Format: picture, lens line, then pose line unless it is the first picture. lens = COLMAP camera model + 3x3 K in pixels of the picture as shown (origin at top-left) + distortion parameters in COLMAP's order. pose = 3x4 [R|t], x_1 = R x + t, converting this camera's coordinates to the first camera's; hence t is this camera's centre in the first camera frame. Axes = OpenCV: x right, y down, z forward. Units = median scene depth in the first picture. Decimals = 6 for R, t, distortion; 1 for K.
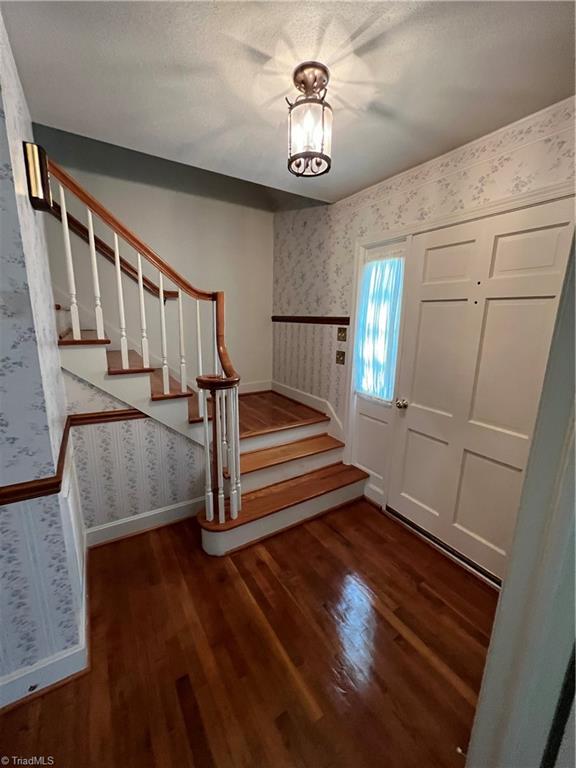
lens RADIAL K [[307.5, 0, 288.9], [0, 307.5, 382.7], [0, 0, 1]] dist [0.001216, -0.000446]
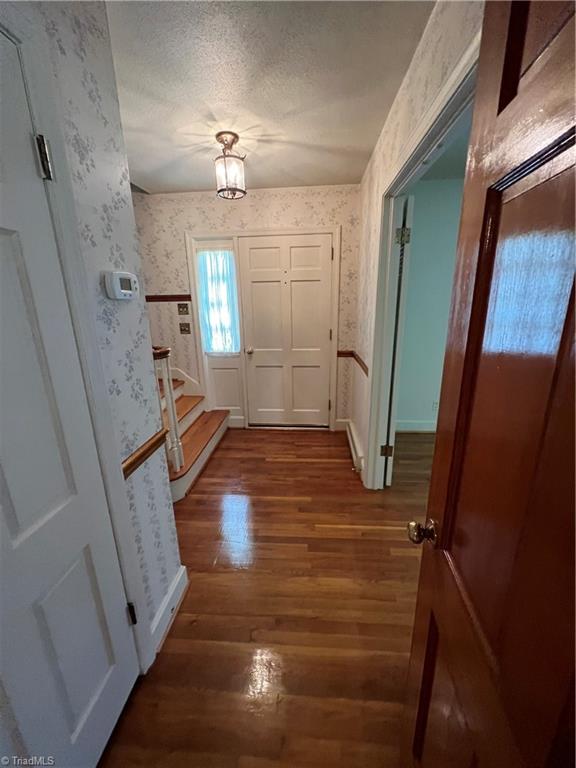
lens RADIAL K [[307.5, 0, 288.5], [0, 307.5, 383.1], [0, 0, 1]] dist [0.001216, -0.000446]
pose [[0.600303, -0.249371, 0.759901, -0.647793], [0.199034, 0.966835, 0.160047, 0.015693], [-0.774610, 0.055170, 0.630028, -0.084096]]
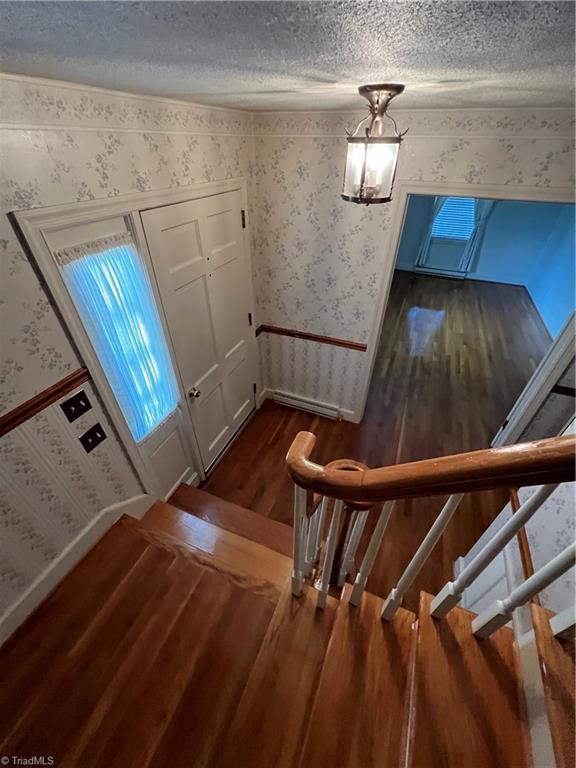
lens RADIAL K [[308.6, 0, 287.0], [0, 308.6, 382.6], [0, 0, 1]] dist [0.000599, -0.000398]
pose [[-0.575045, -0.526072, 0.626555, -0.370407], [0.149556, 0.685346, 0.712694, -0.560581], [-0.804336, 0.503536, -0.315428, 0.968896]]
